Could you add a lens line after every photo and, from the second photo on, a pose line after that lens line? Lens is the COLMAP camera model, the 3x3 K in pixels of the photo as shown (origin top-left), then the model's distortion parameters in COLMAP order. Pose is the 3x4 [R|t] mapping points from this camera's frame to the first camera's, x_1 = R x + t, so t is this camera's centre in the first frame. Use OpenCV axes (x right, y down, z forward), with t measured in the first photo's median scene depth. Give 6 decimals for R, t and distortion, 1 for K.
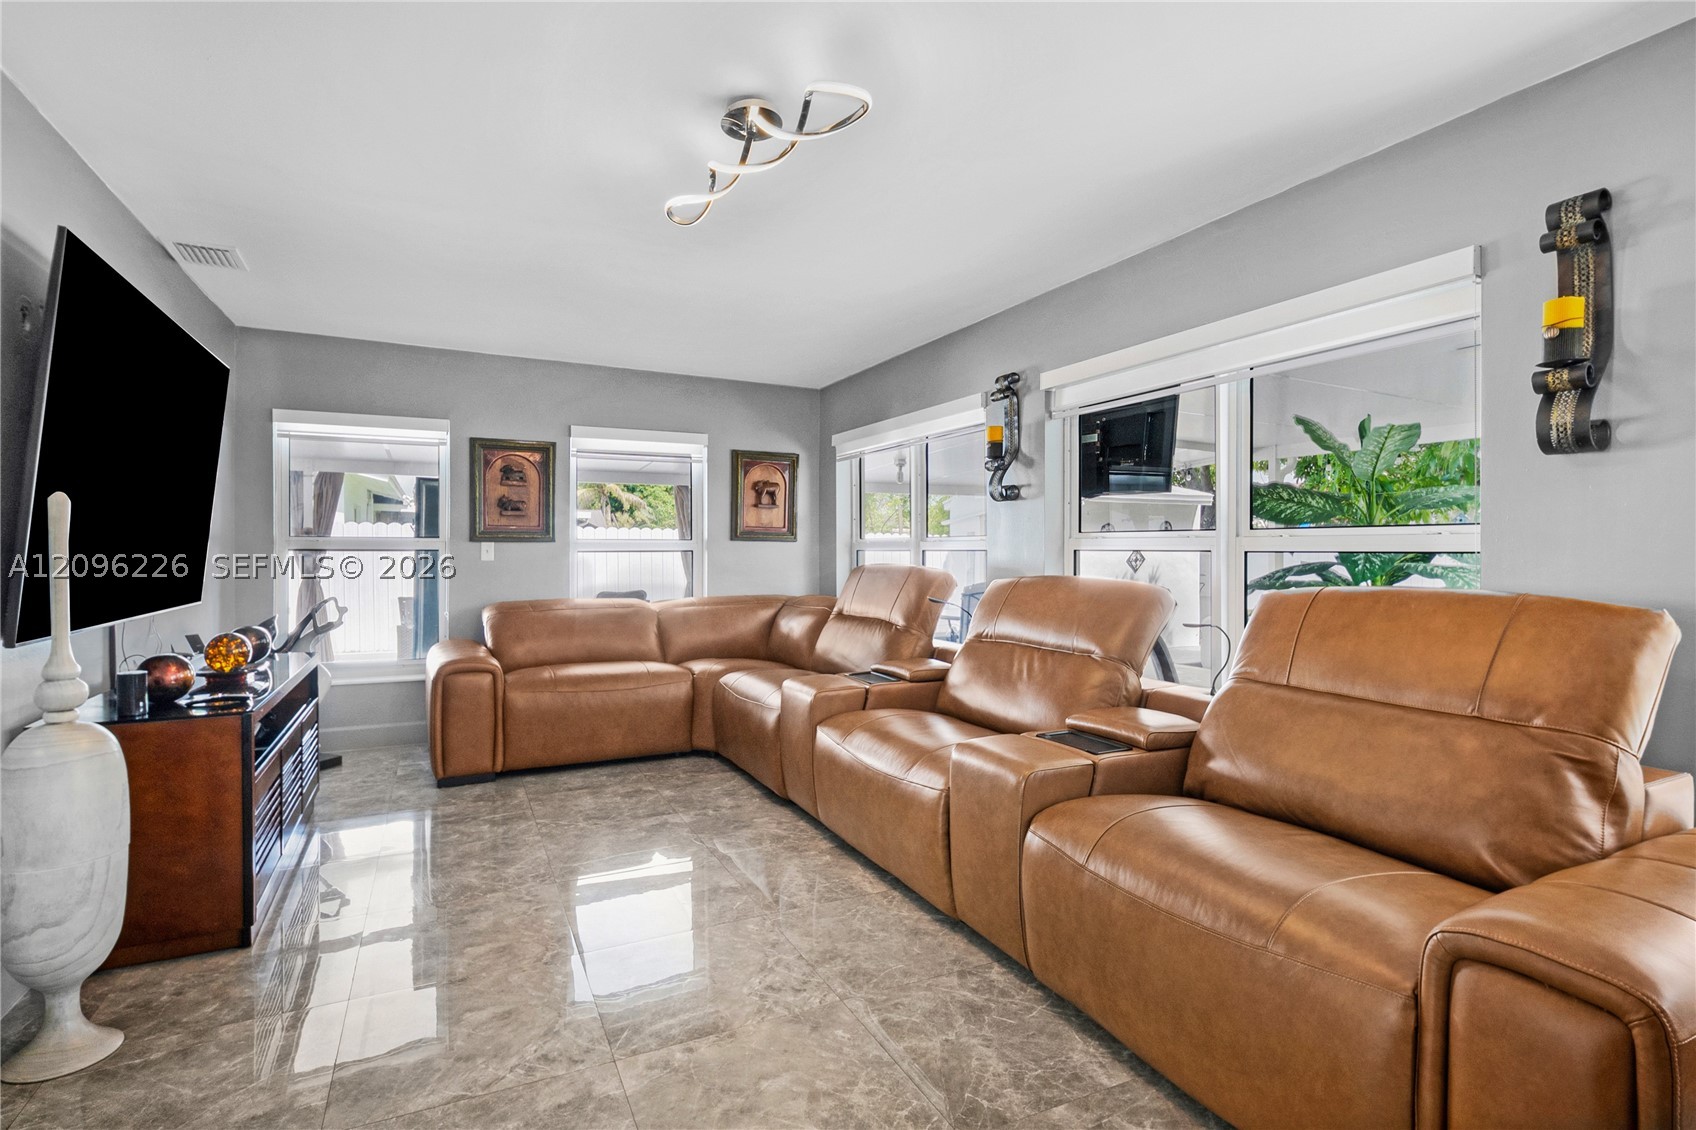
lens RADIAL K [[876.5, 0, 849.9], [0, 876.5, 542.8], [0, 0, 1]] dist [0.004071, -0.006606]
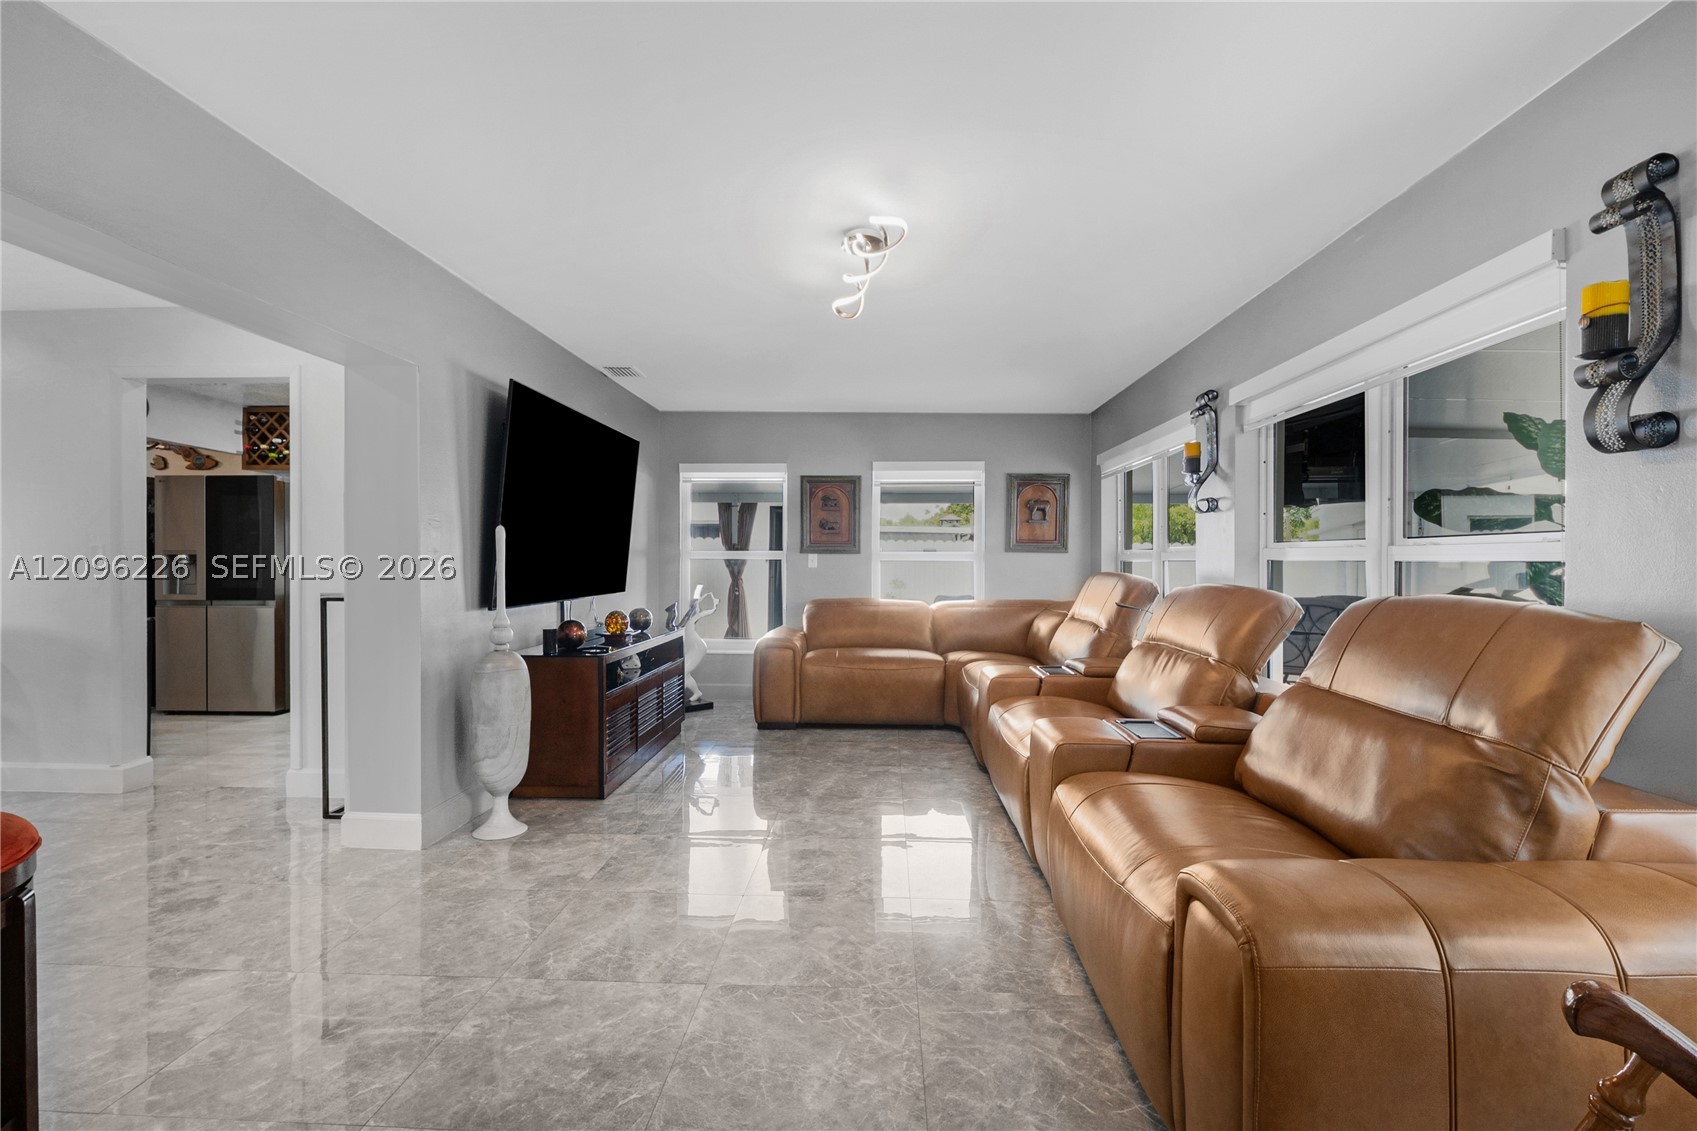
lens RADIAL K [[847.5, 0, 847.4], [0, 847.5, 550.9], [0, 0, 1]] dist [-0.000966, -0.002048]
pose [[0.862831, -0.003230, -0.505482, 0.324604], [0.000617, 0.999986, -0.005337, 0.002568], [0.505492, 0.004293, 0.862821, -0.089427]]
